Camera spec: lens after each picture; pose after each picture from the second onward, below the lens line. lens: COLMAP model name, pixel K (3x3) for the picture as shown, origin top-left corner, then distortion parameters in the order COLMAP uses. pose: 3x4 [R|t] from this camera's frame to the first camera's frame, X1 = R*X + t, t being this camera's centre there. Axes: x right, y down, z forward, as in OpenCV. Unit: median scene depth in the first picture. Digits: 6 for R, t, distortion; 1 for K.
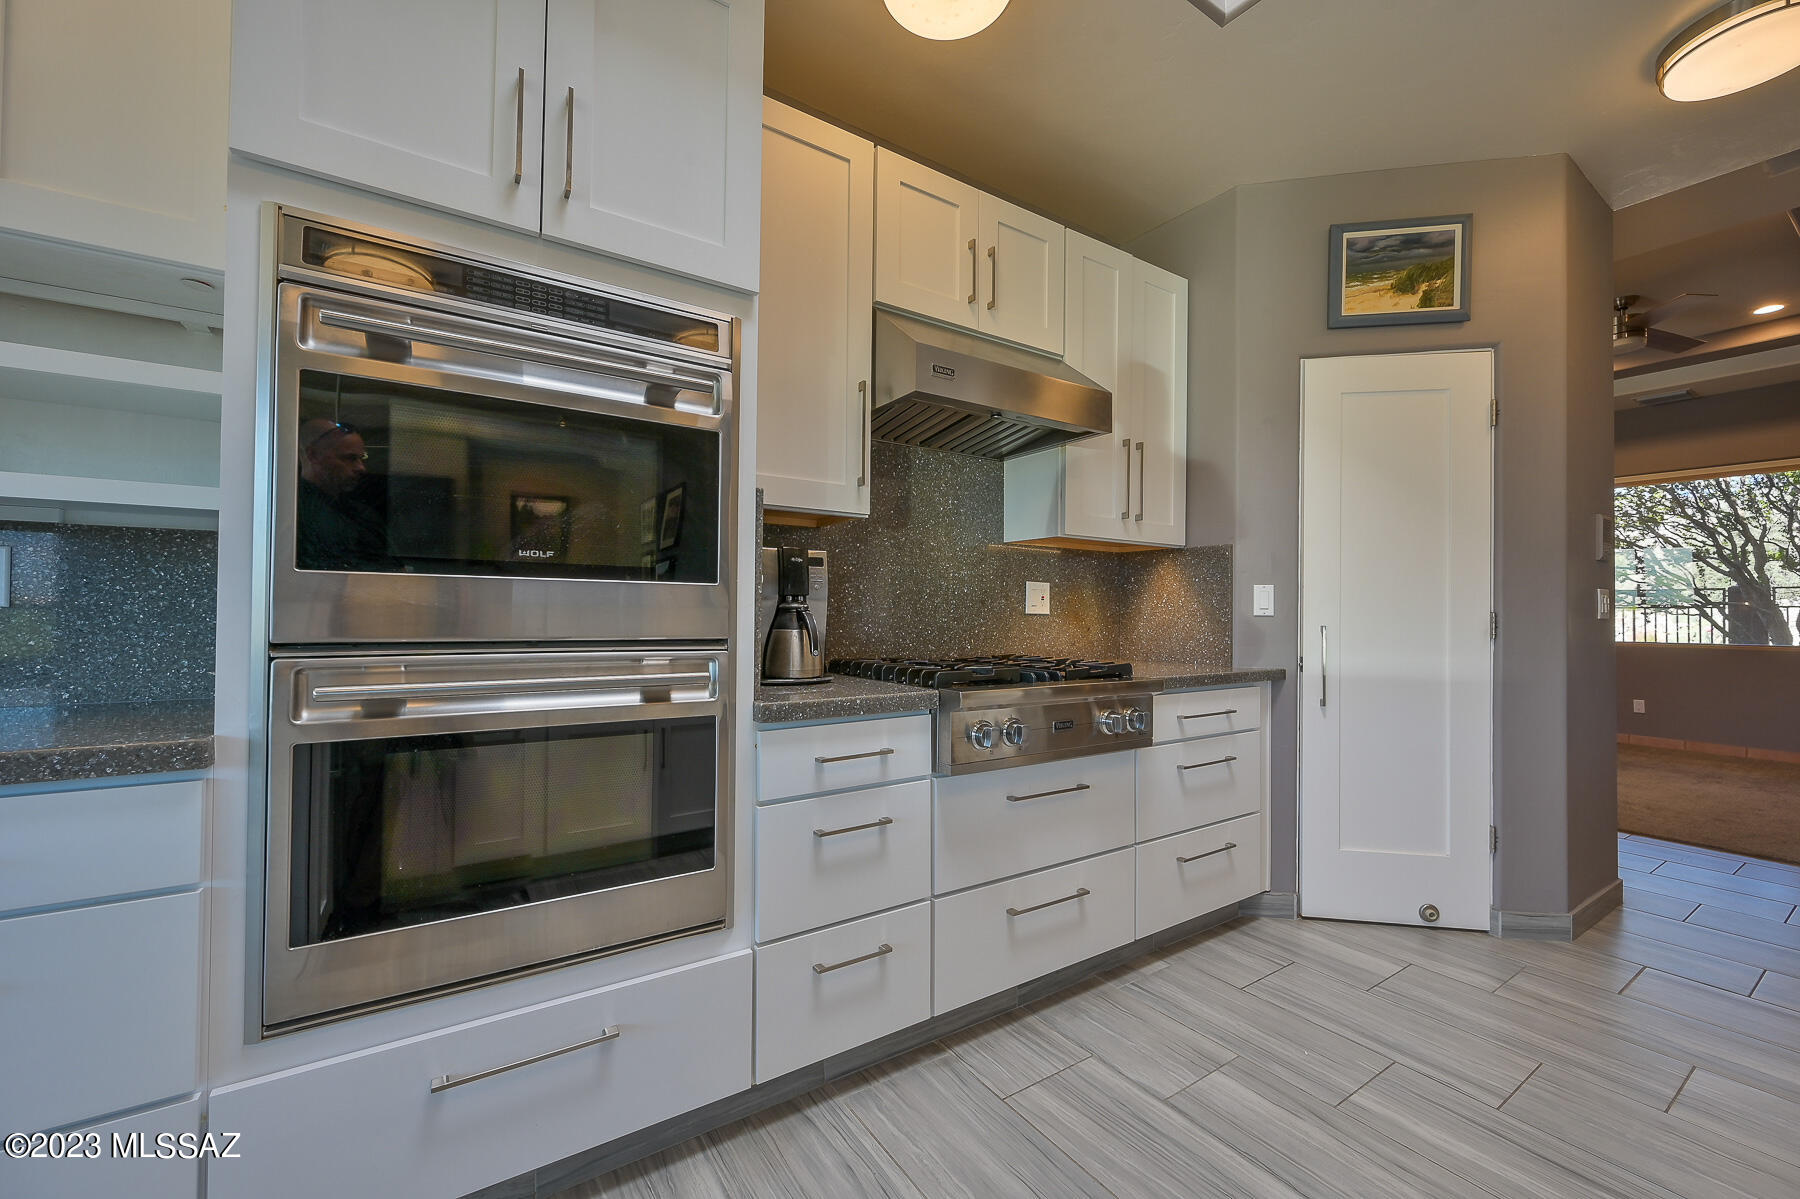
lens RADIAL K [[708.9, 0, 901.7], [0, 708.9, 605.5], [0, 0, 1]] dist [-0.001737, -0.000186]
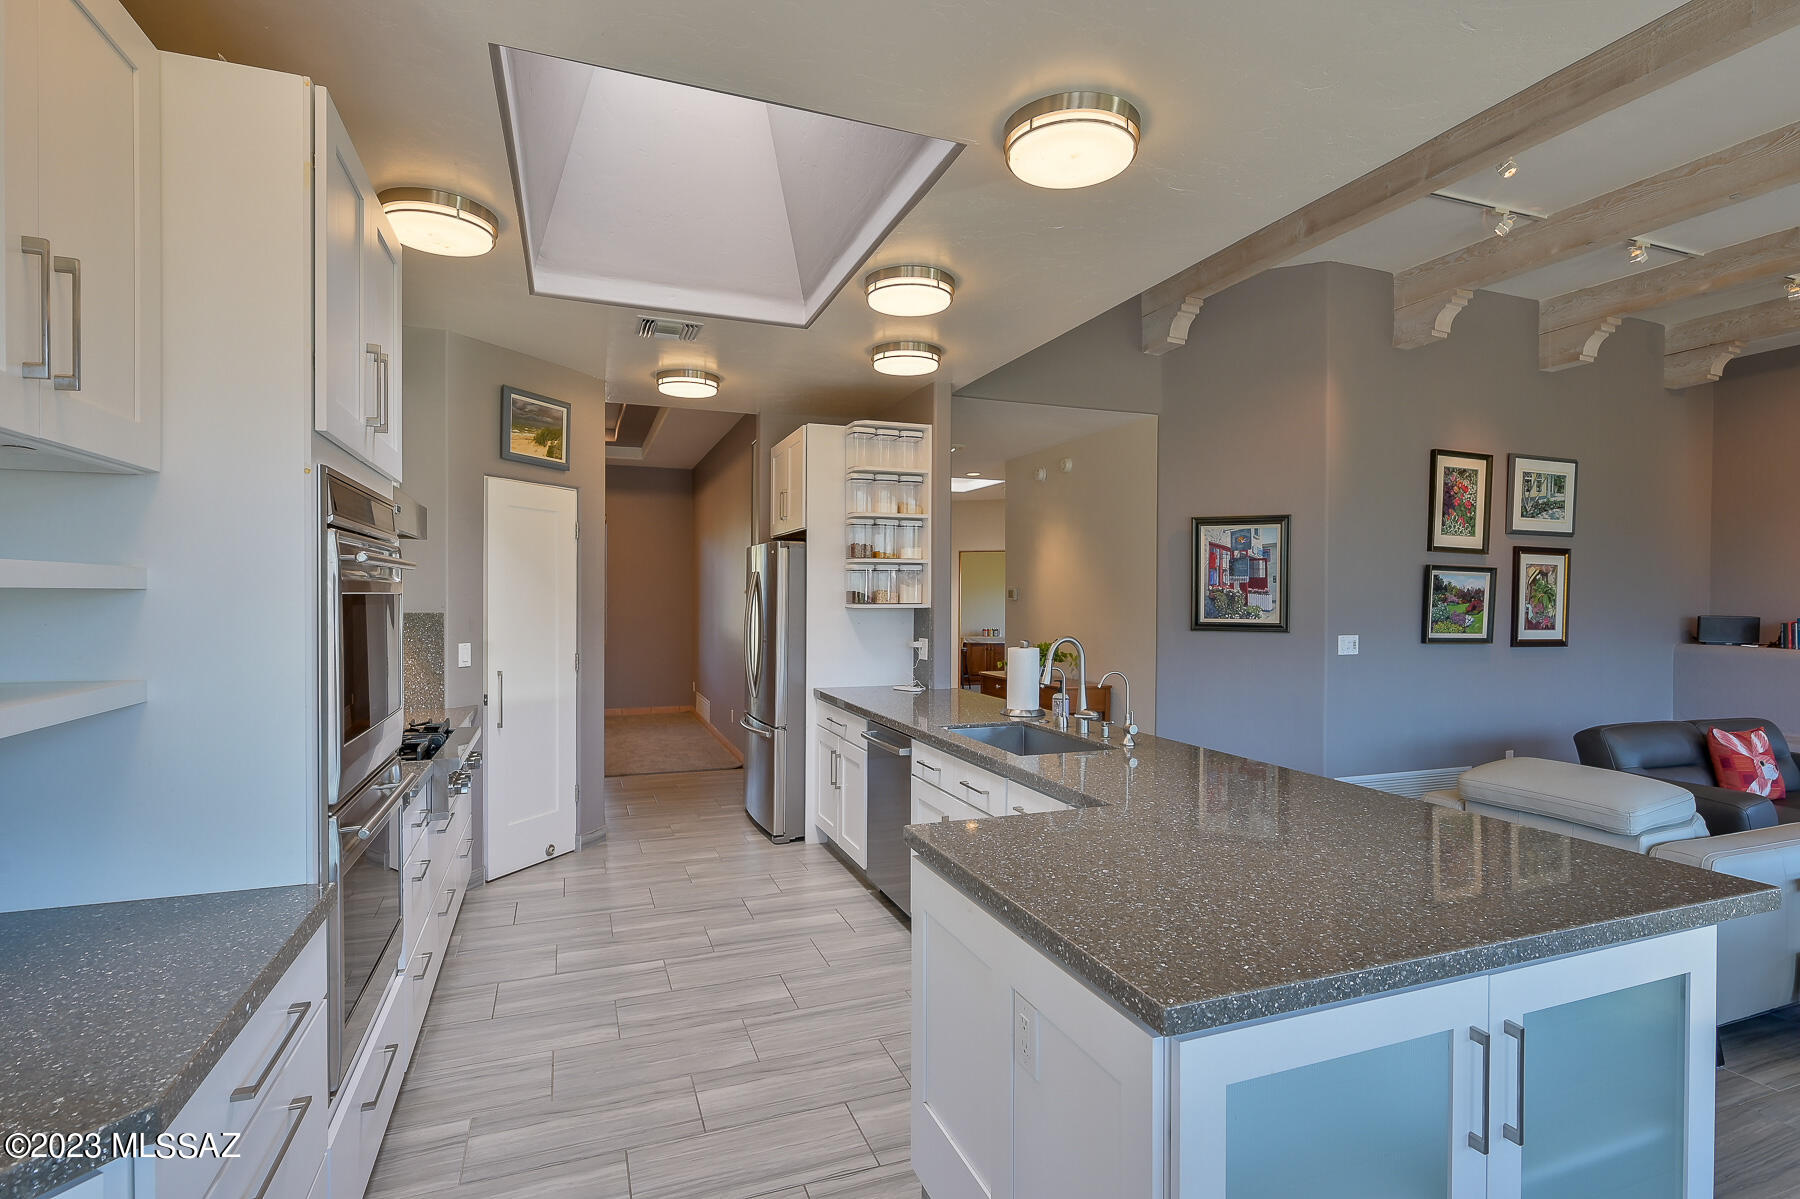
lens RADIAL K [[874.0, 0, 896.1], [0, 874.0, 608.3], [0, 0, 1]] dist [-0.000188, -0.002424]
pose [[0.224430, -0.023505, 0.974207, -0.958417], [-0.014280, 0.999522, 0.027405, -0.161578], [-0.974386, -0.020062, 0.223987, -0.160721]]
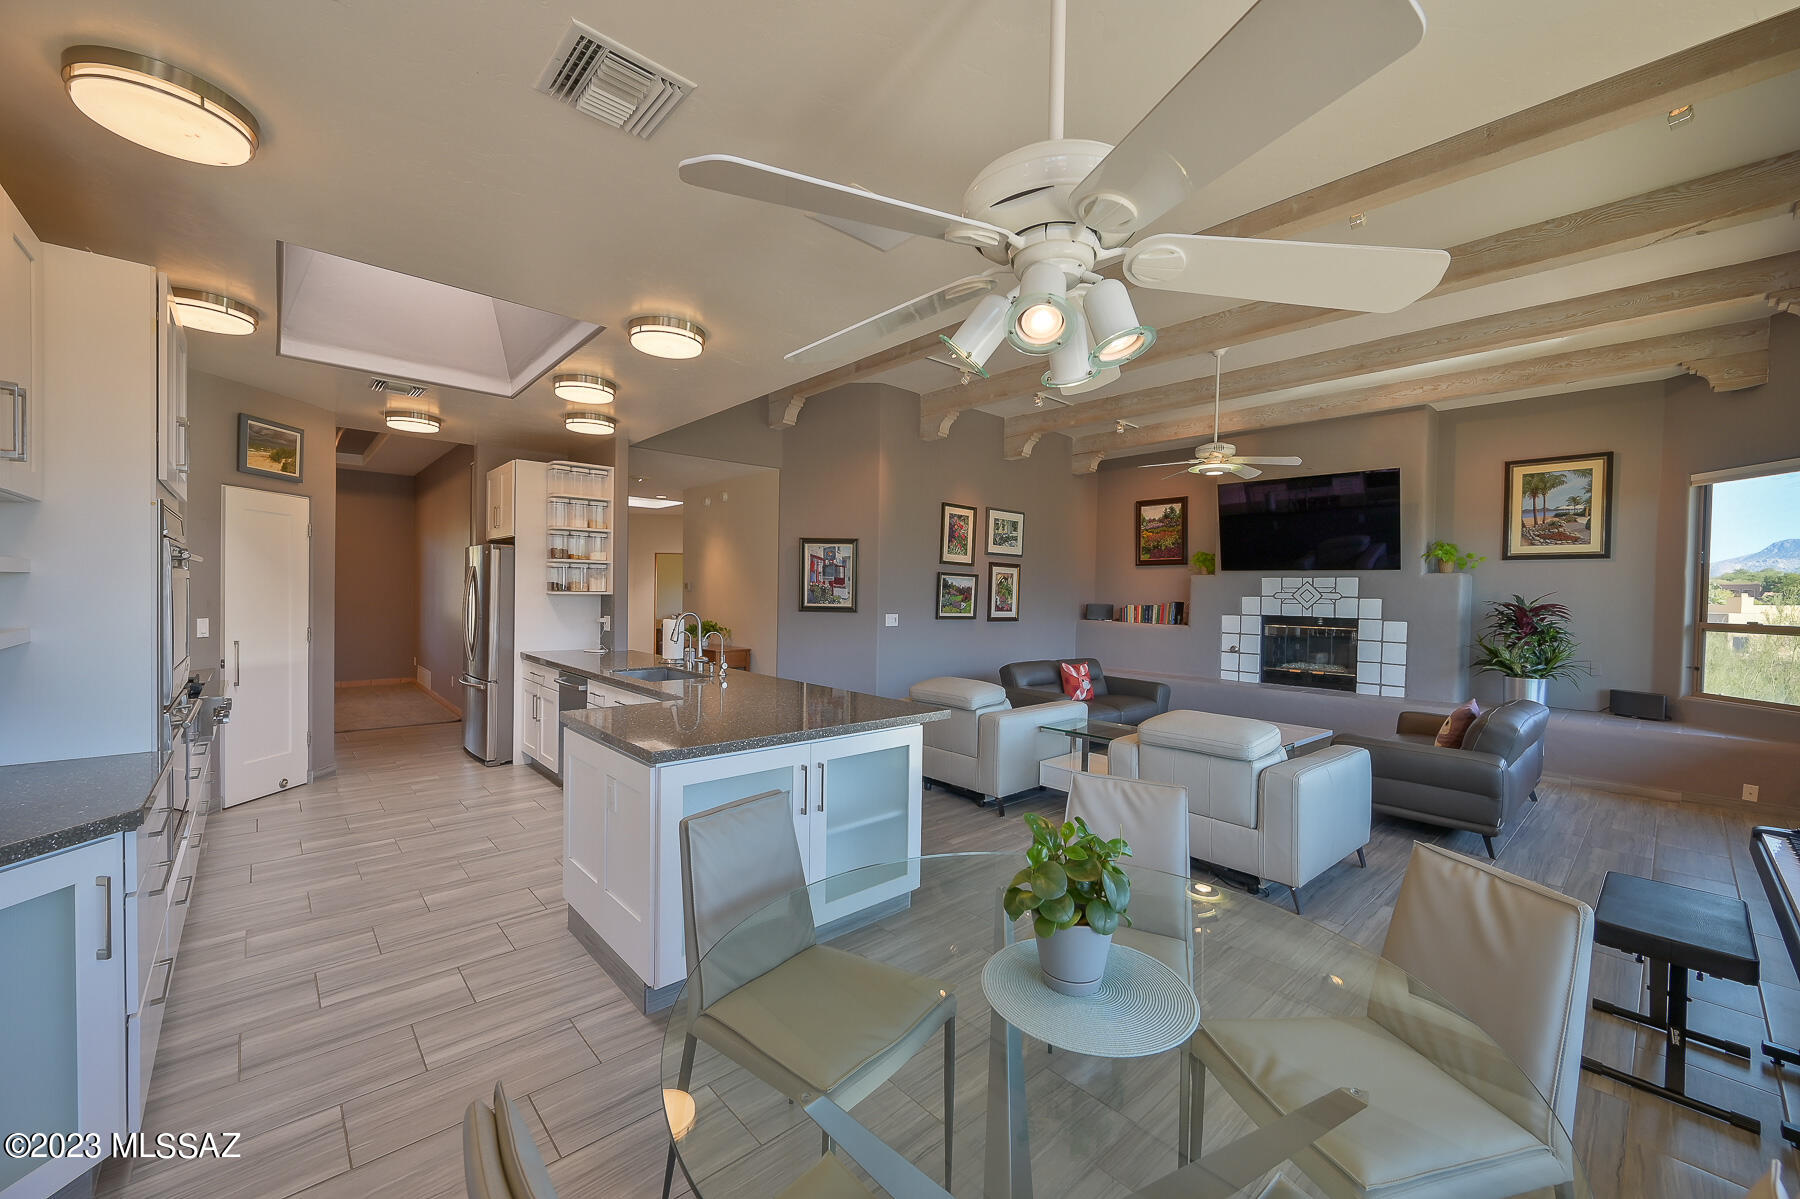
lens RADIAL K [[708.9, 0, 901.9], [0, 708.9, 604.8], [0, 0, 1]] dist [-0.001737, -0.000186]
pose [[-0.150661, -0.031129, 0.988095, -1.459639], [-0.031033, 0.999160, 0.026745, -0.166798], [-0.988098, -0.026634, -0.151500, -0.387065]]
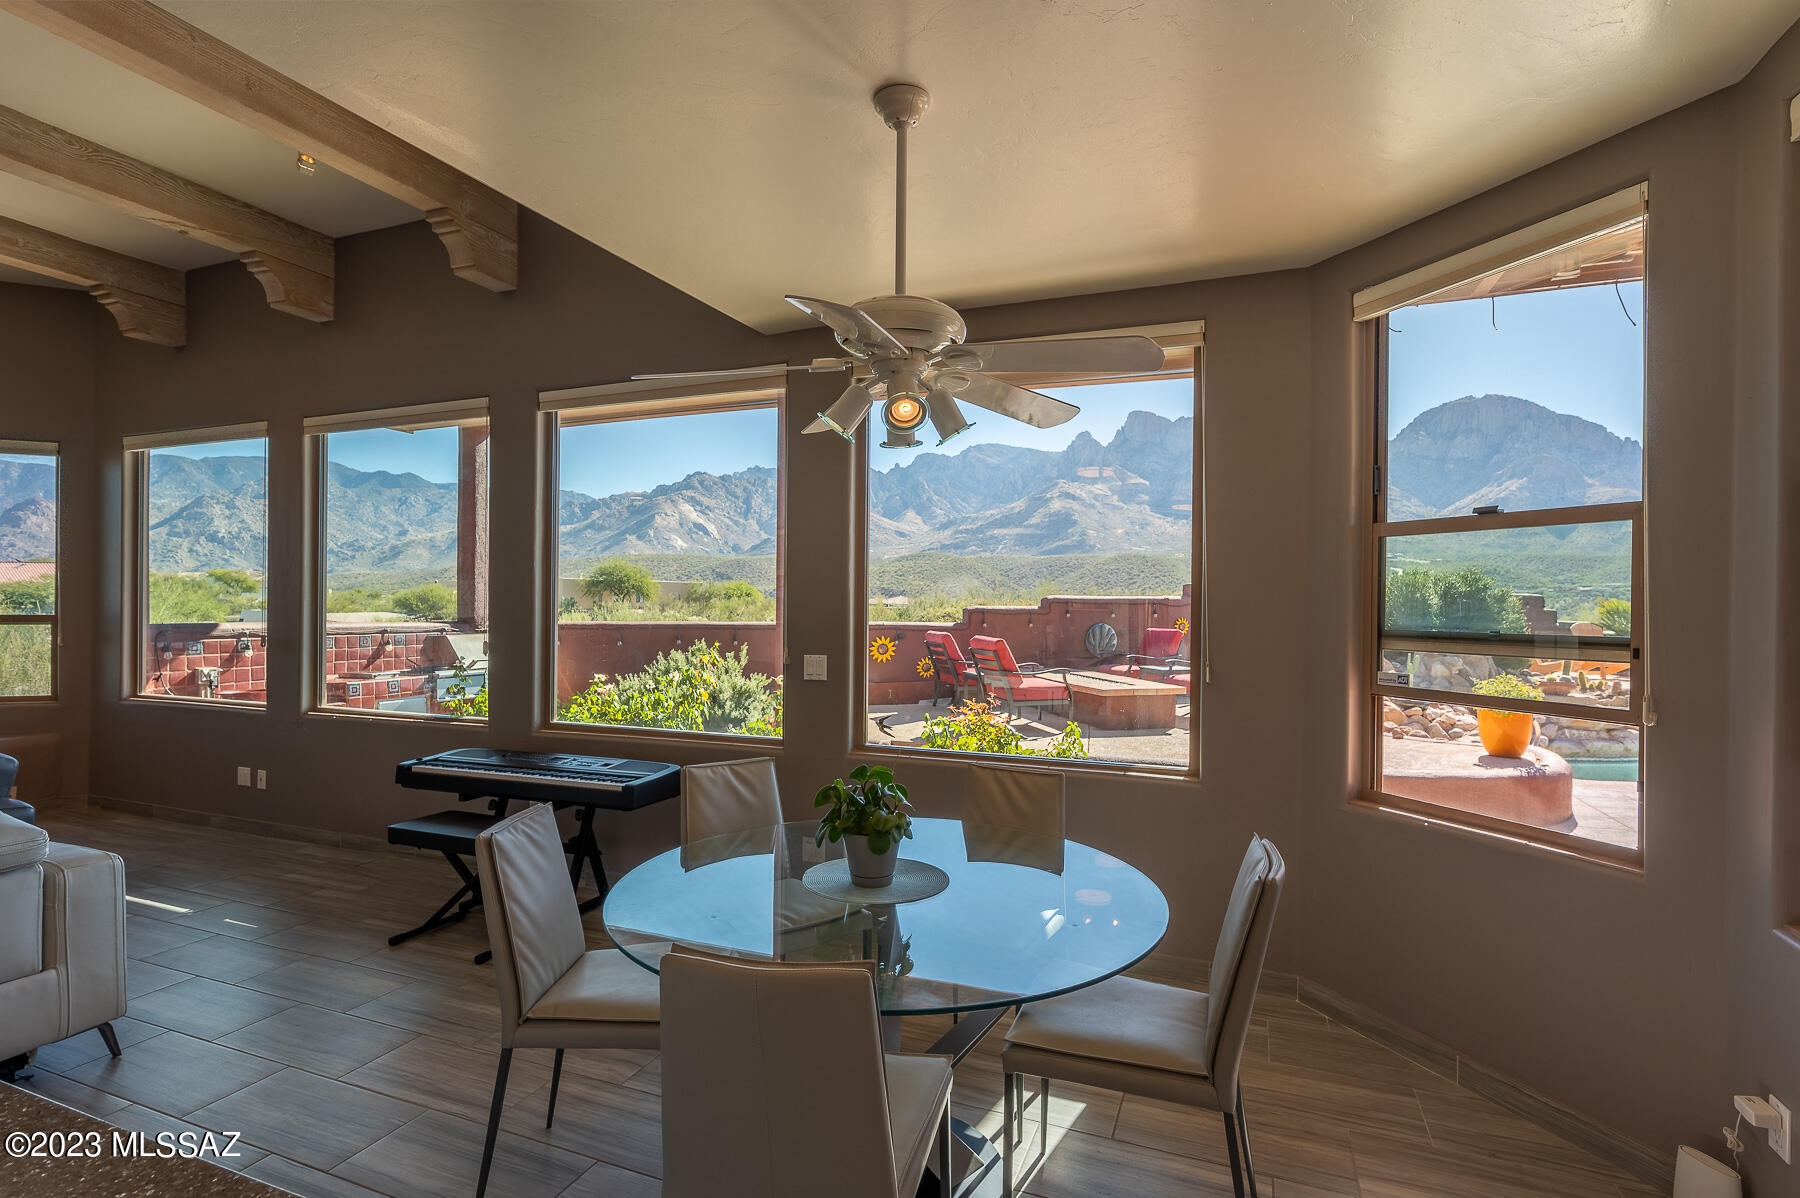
lens RADIAL K [[874.0, 0, 909.2], [0, 874.0, 605.4], [0, 0, 1]] dist [-0.000188, -0.002424]
pose [[-0.820866, -0.014300, -0.570942, -0.463511], [-0.009645, 0.999891, -0.011176, -0.152135], [0.571040, -0.003668, -0.820914, 0.167264]]
